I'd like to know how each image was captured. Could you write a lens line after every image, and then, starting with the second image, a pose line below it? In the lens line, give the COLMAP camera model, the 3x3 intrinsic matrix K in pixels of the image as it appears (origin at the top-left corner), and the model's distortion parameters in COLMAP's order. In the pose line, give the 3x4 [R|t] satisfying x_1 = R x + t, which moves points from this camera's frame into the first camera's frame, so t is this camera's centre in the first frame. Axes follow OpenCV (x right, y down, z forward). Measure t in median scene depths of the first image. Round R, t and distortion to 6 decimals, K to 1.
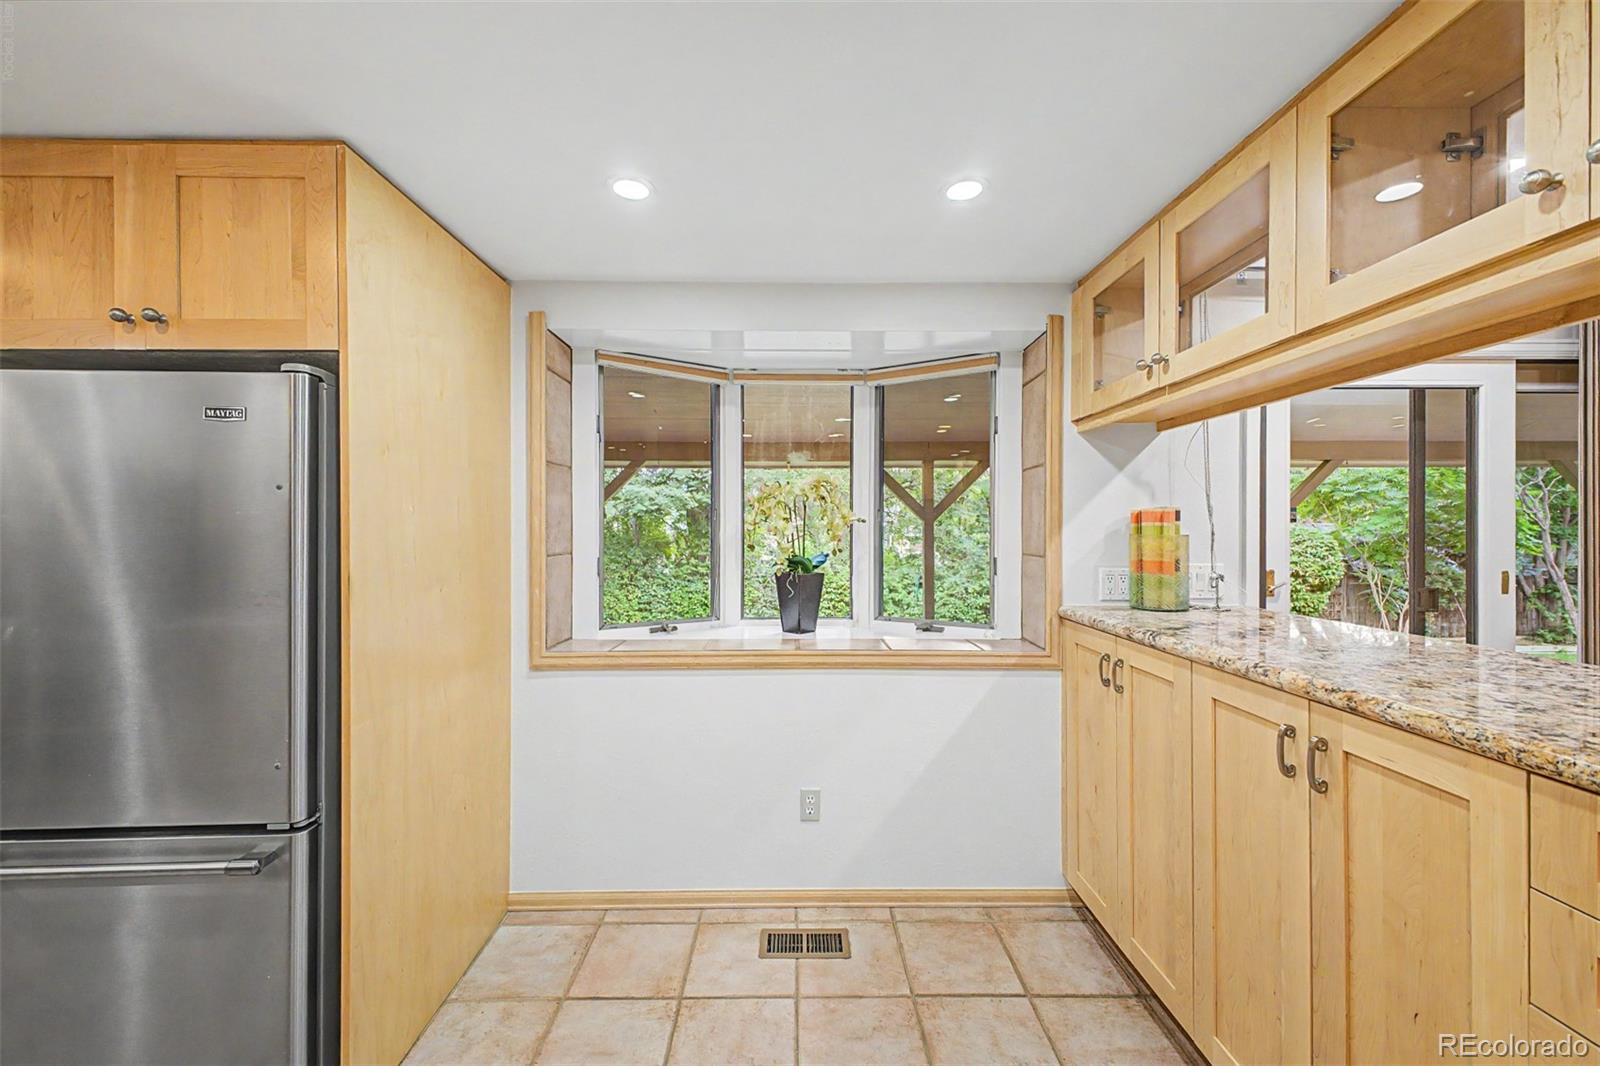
lens RADIAL K [[626.3, 0, 797.5], [0, 626.3, 529.0], [0, 0, 1]] dist [0.015733, -0.003648]
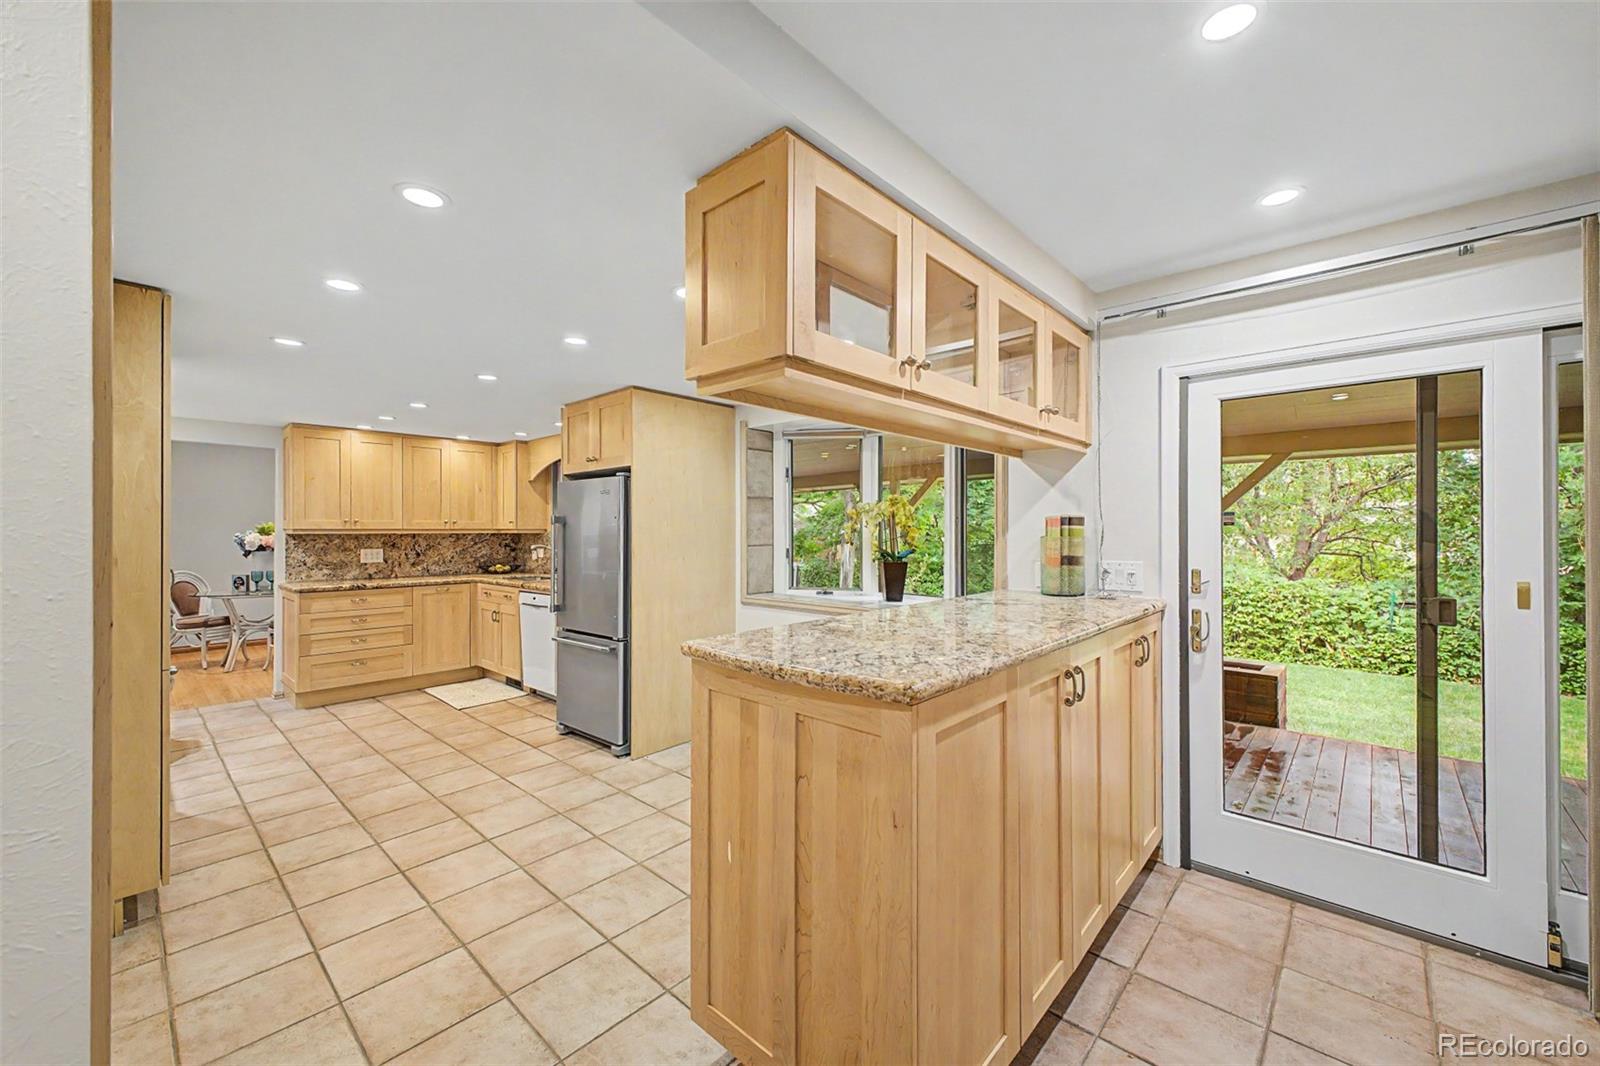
lens RADIAL K [[626.3, 0, 789.3], [0, 626.3, 529.1], [0, 0, 1]] dist [0.015733, -0.003648]
pose [[0.729087, -0.002894, -0.684415, 1.007048], [0.001812, 0.999996, -0.002299, -0.004166], [0.684419, 0.000436, 0.729089, -0.303237]]
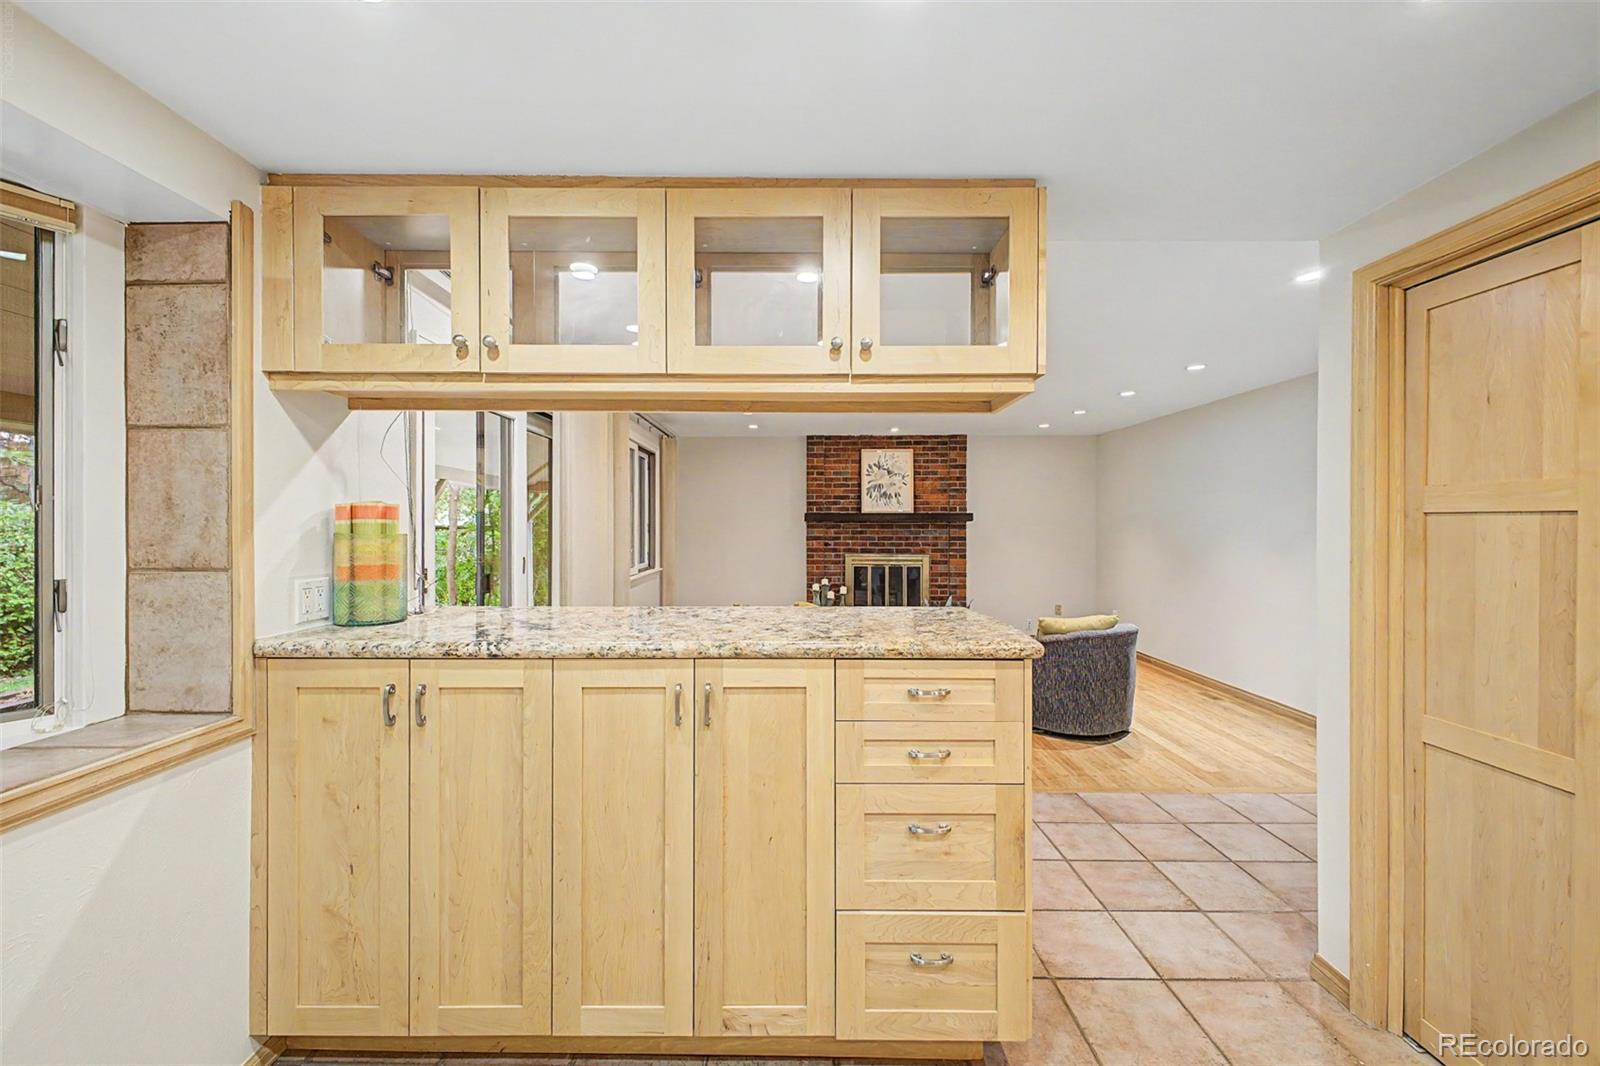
lens RADIAL K [[626.3, 0, 780.4], [0, 626.3, 531.9], [0, 0, 1]] dist [0.015733, -0.003648]
pose [[0.015359, -0.009718, 0.999835, -0.253285], [-0.002038, 0.999950, 0.009751, -0.003032], [-0.999880, -0.002187, 0.015338, 0.422709]]
